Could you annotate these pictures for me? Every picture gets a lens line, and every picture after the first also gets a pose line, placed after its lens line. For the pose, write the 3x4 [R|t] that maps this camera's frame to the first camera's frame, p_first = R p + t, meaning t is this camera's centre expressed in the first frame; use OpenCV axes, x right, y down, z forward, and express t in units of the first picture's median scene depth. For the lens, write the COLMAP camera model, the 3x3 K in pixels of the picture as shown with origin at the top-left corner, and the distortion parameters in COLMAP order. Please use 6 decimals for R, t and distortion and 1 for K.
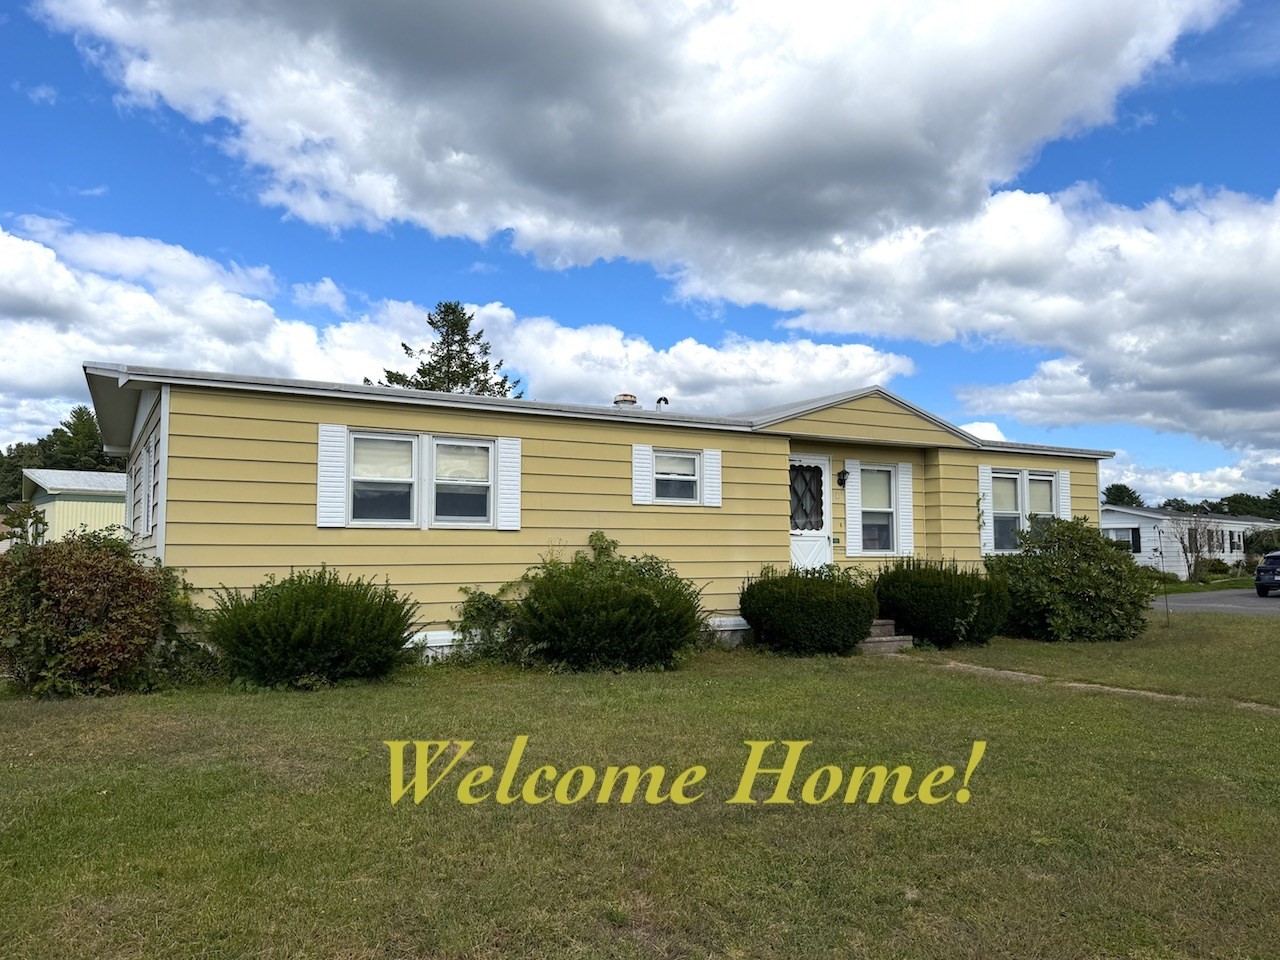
lens RADIAL K [[982.4, 0, 645.3], [0, 982.4, 487.2], [0, 0, 1]] dist [0.072217, -0.040801]
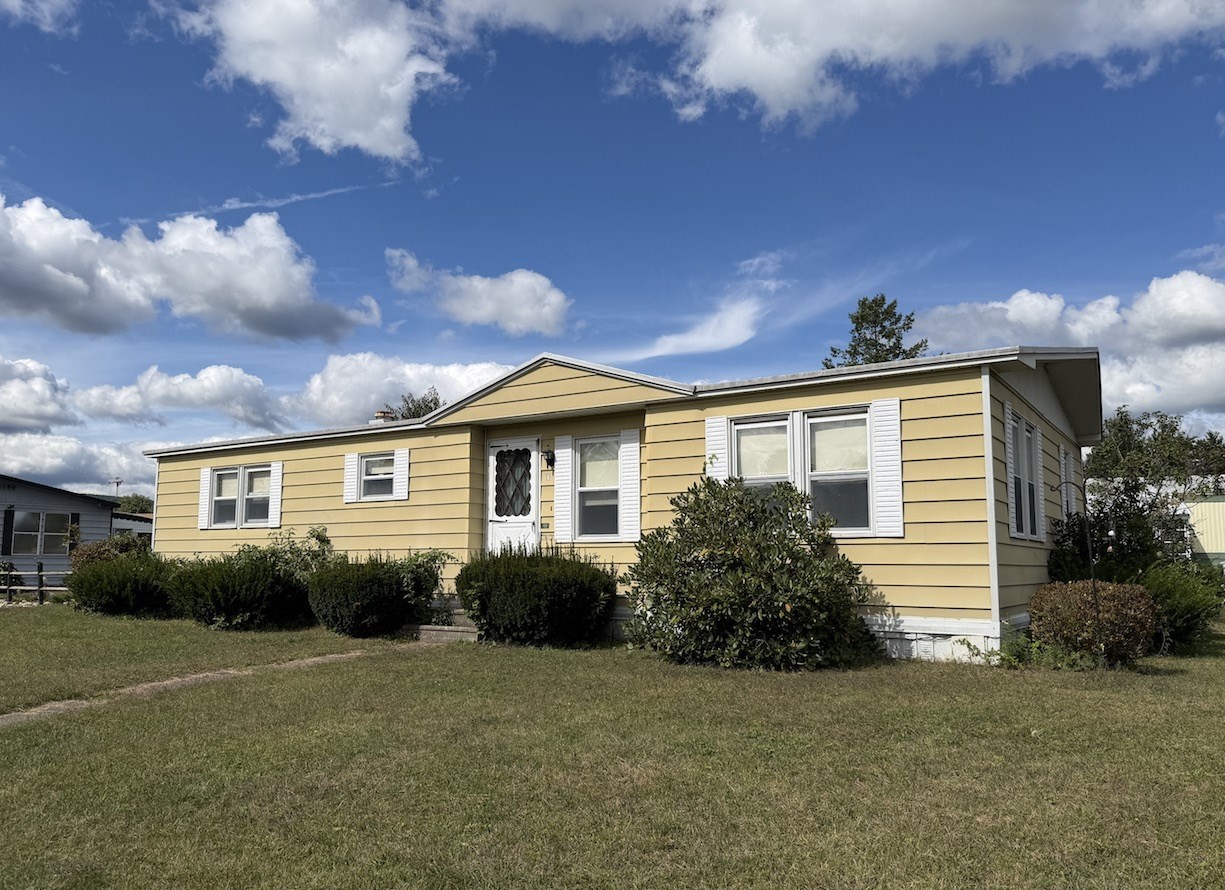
lens RADIAL K [[902.4, 0, 608.6], [0, 902.4, 453.0], [0, 0, 1]] dist [0.057825, -0.003197]
pose [[0.419676, -0.104224, -0.901670, 1.069092], [0.060488, 0.994389, -0.086788, 0.068353], [0.905656, -0.018117, 0.423626, 0.749124]]
